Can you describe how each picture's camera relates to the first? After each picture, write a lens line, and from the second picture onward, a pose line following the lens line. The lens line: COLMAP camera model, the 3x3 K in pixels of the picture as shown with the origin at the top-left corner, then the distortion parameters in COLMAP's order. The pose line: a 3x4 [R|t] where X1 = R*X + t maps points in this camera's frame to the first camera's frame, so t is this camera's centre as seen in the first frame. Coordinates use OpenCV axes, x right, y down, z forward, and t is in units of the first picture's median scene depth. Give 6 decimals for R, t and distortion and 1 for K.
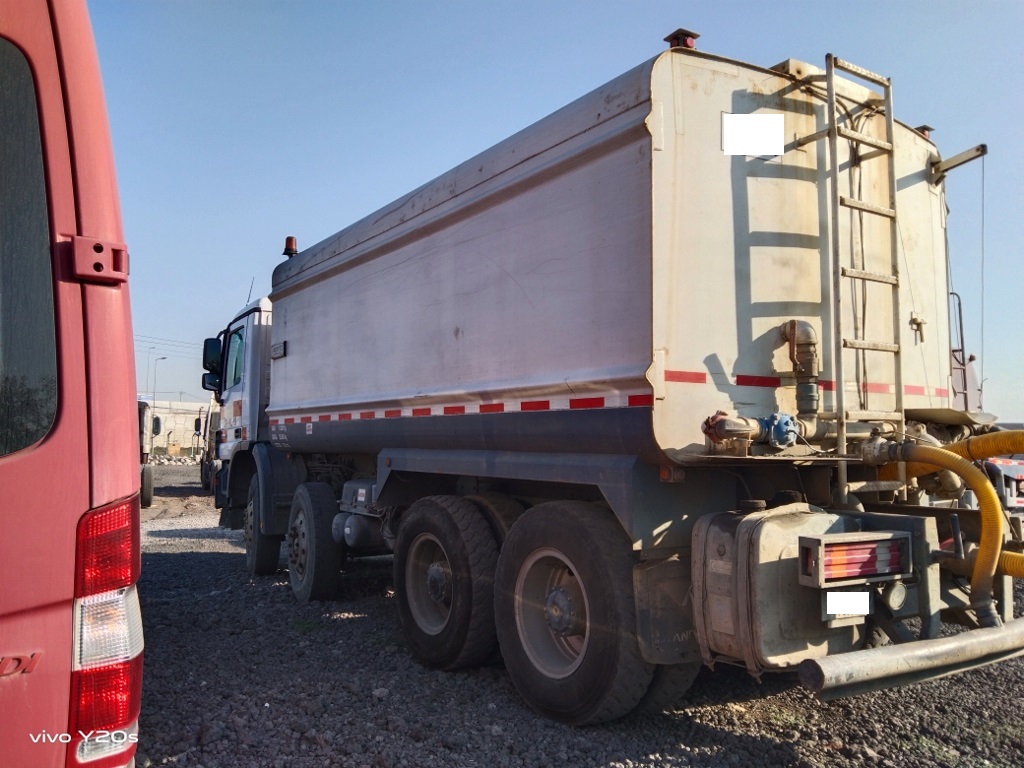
lens RADIAL K [[836.6, 0, 472.2], [0, 836.6, 408.2], [0, 0, 1]] dist [0.052540, -0.179485]
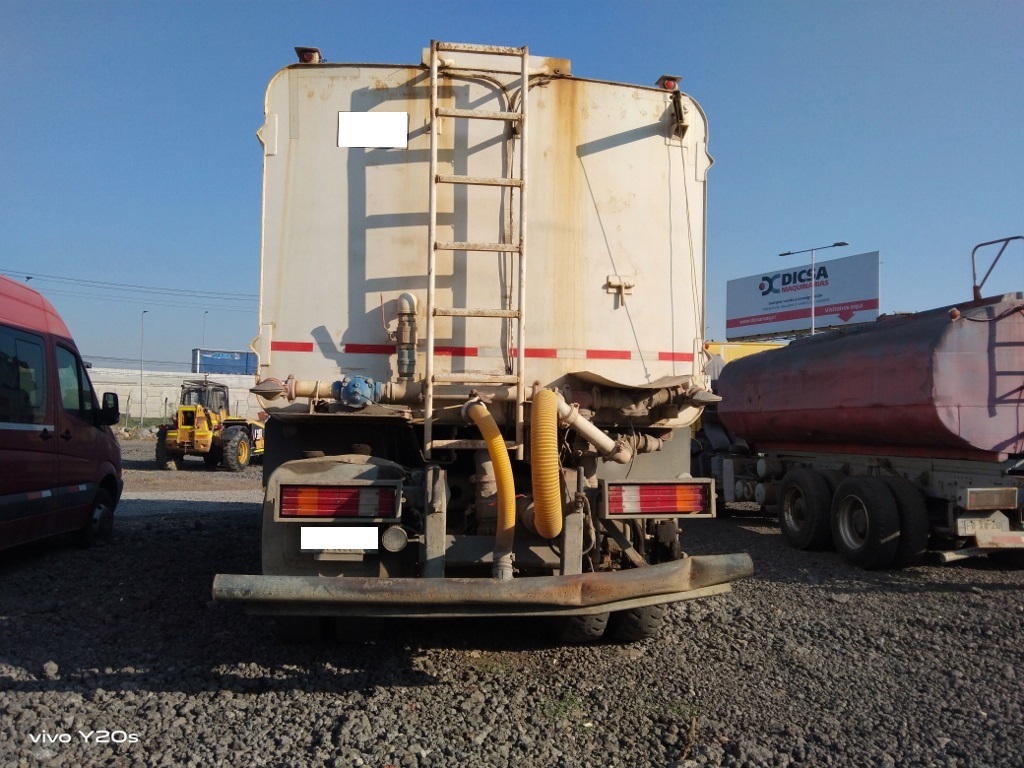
lens RADIAL K [[836.6, 0, 472.2], [0, 836.6, 408.2], [0, 0, 1]] dist [0.052540, -0.179485]
pose [[0.909956, 0.004868, -0.414675, 0.929341], [0.003735, 0.999794, 0.019932, 0.025340], [0.414687, -0.019686, 0.909751, 0.032727]]
